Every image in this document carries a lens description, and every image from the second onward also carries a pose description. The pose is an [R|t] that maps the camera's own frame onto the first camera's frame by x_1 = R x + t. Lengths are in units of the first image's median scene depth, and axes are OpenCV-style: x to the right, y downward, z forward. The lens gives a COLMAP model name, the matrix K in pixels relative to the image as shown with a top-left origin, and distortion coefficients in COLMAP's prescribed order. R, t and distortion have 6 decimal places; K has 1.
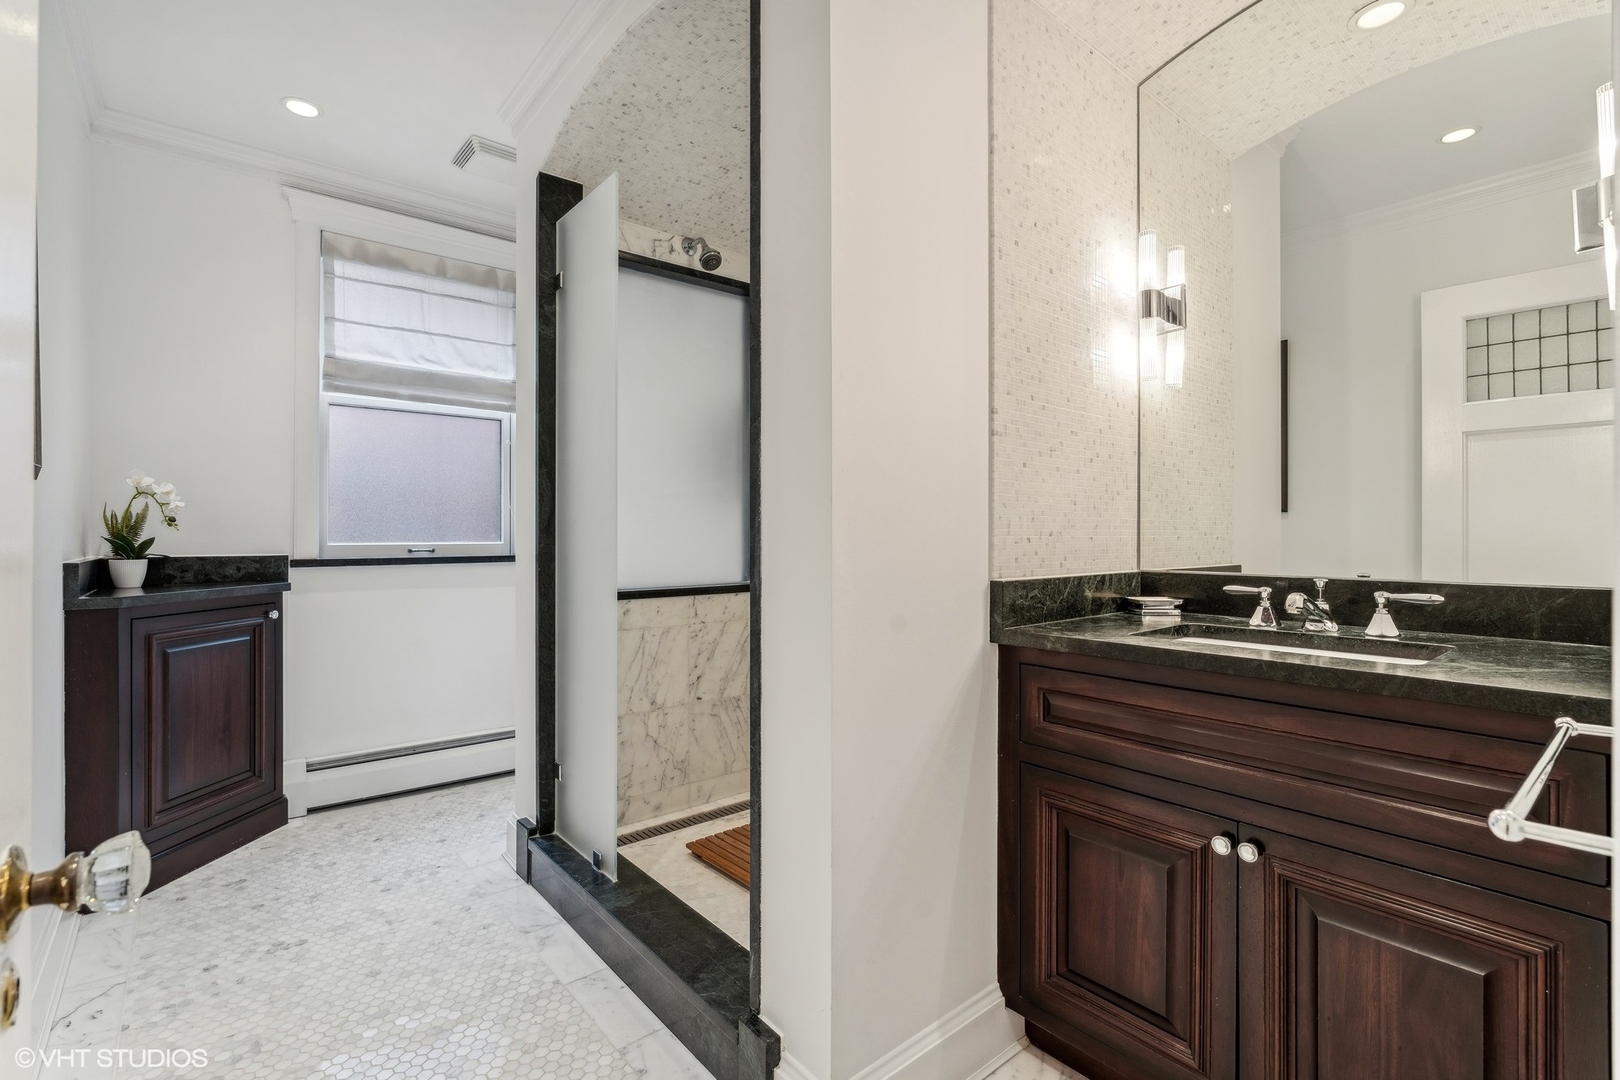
lens RADIAL K [[745.4, 0, 810.6], [0, 745.4, 534.3], [0, 0, 1]] dist [-0.003531, 0.000403]
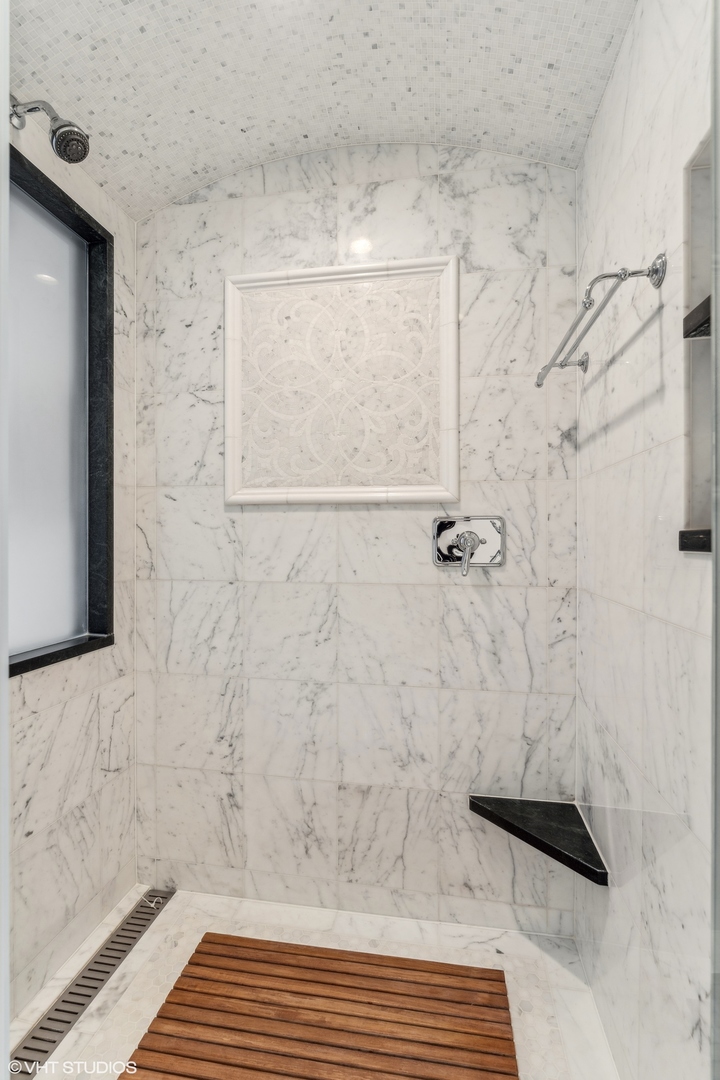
lens RADIAL K [[496.9, 0, 360.1], [0, 496.9, 540.2], [0, 0, 1]] dist [-0.003531, 0.000403]
pose [[0.763885, -0.002114, 0.645349, -0.202687], [0.003614, 0.999993, -0.001002, -0.028164], [-0.645342, 0.003098, 0.763887, 0.485857]]
